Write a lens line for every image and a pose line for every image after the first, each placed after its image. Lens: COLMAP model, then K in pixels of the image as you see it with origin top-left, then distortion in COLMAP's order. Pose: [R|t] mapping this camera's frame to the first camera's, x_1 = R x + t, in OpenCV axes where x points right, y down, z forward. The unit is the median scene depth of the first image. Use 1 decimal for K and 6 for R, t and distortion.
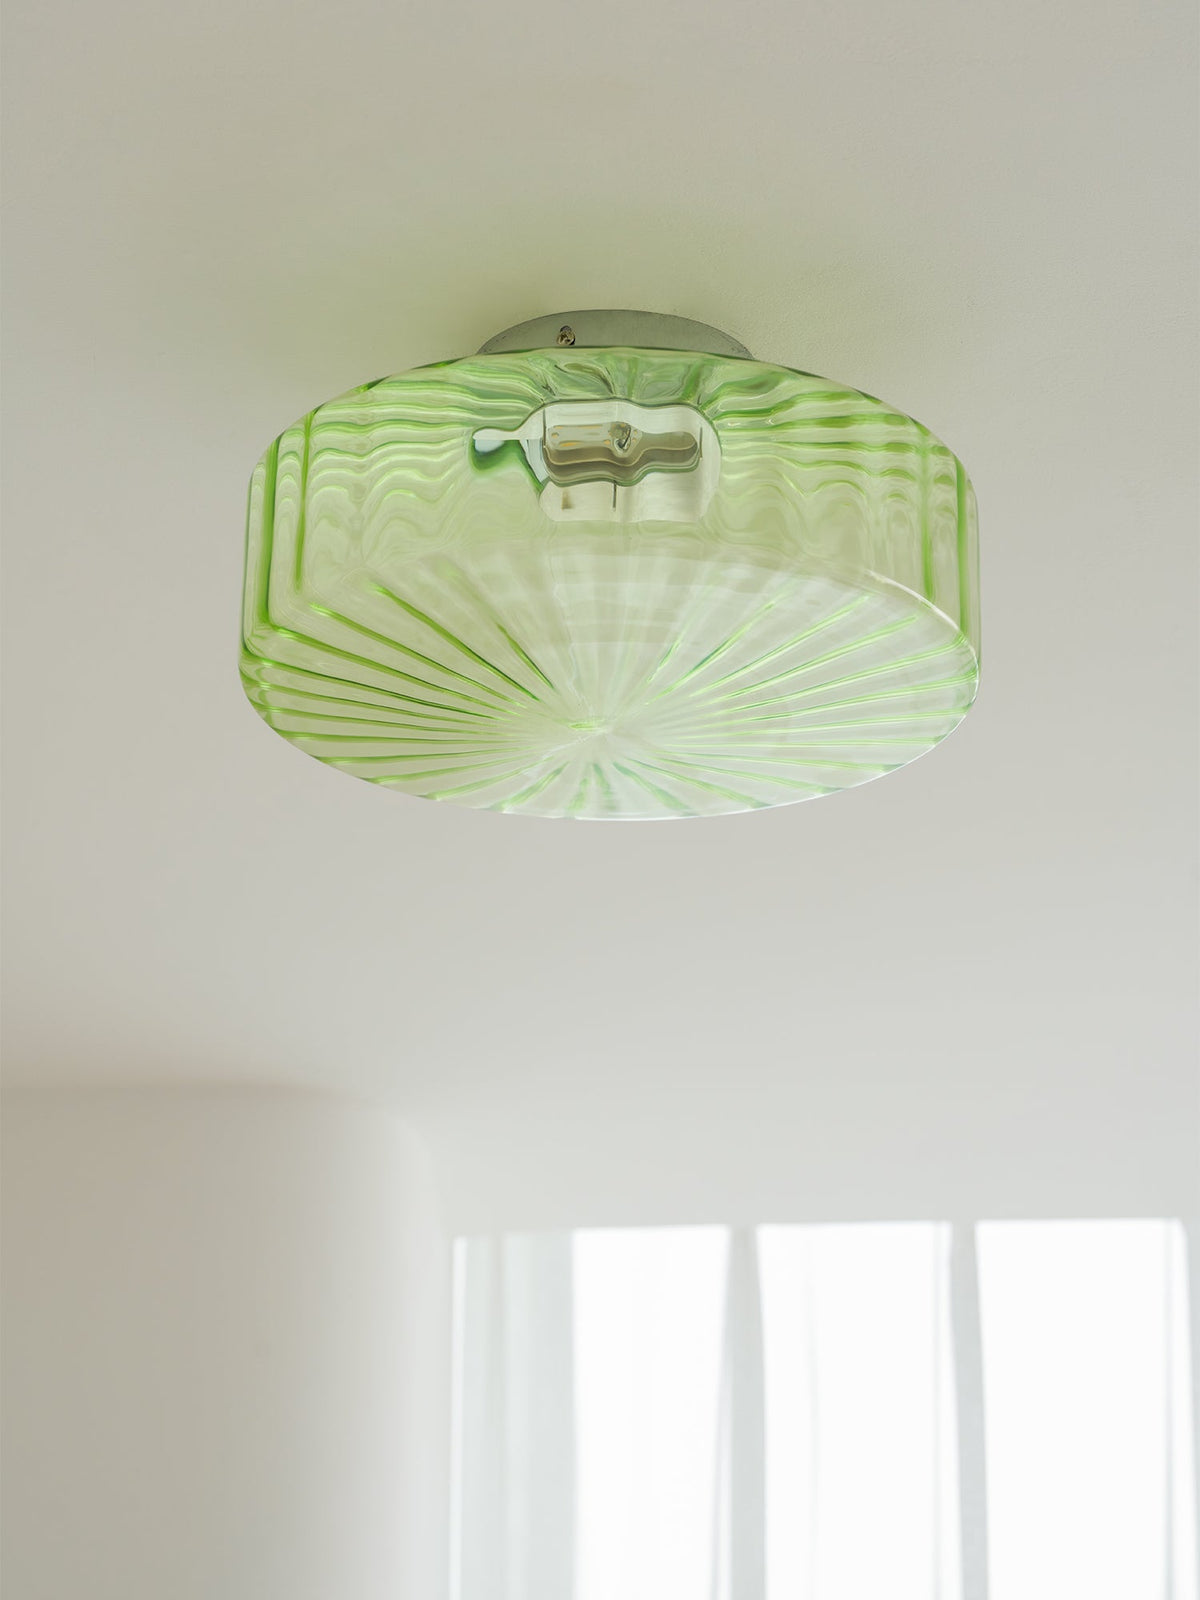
lens RADIAL K [[5457.0, 0, 594.3], [0, 5457.0, 785.8], [0, 0, 1]] dist [0.219290, 0.000000]
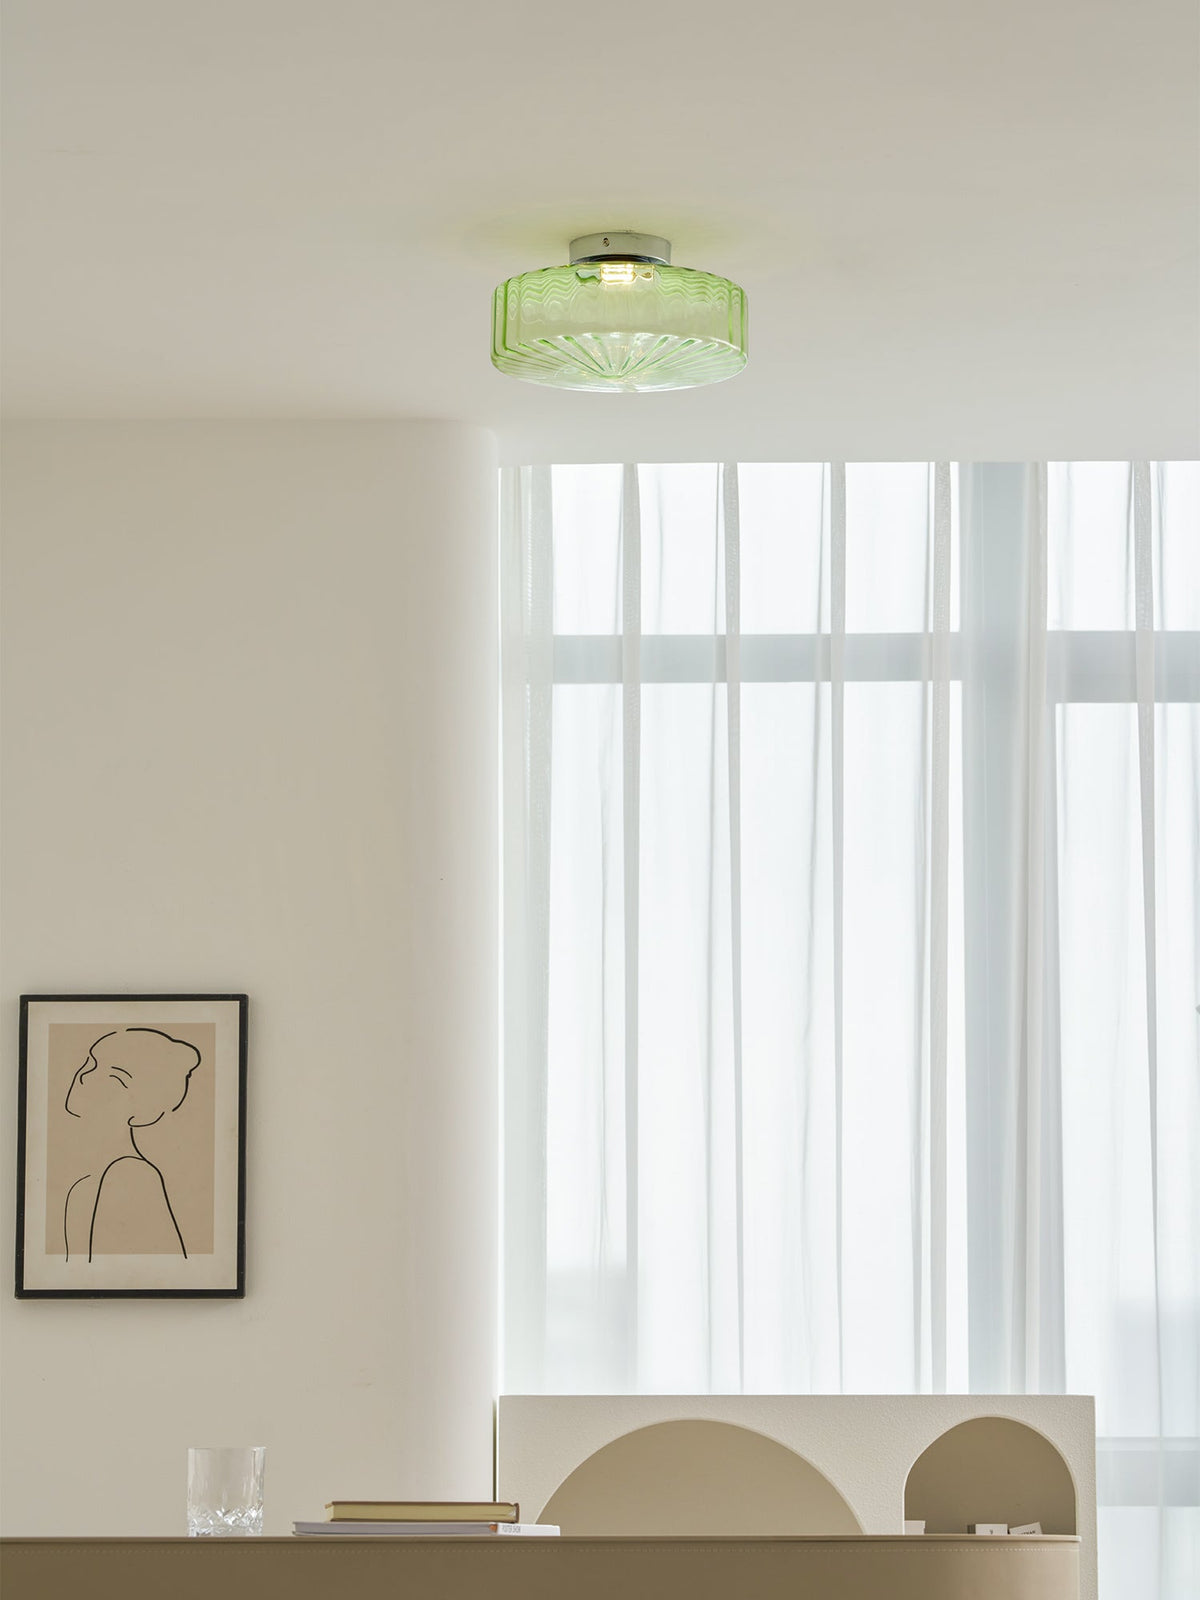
lens RADIAL K [[5457.0, 0, 650.0], [0, 5457.0, 840.2], [0, 0, 1]] dist [0.219290, 0.000000]
pose [[0.998313, -0.000899, 0.058061, -0.150133], [-0.011872, 0.975598, 0.219243, -0.408324], [-0.056841, -0.219562, 0.973941, -1.882163]]
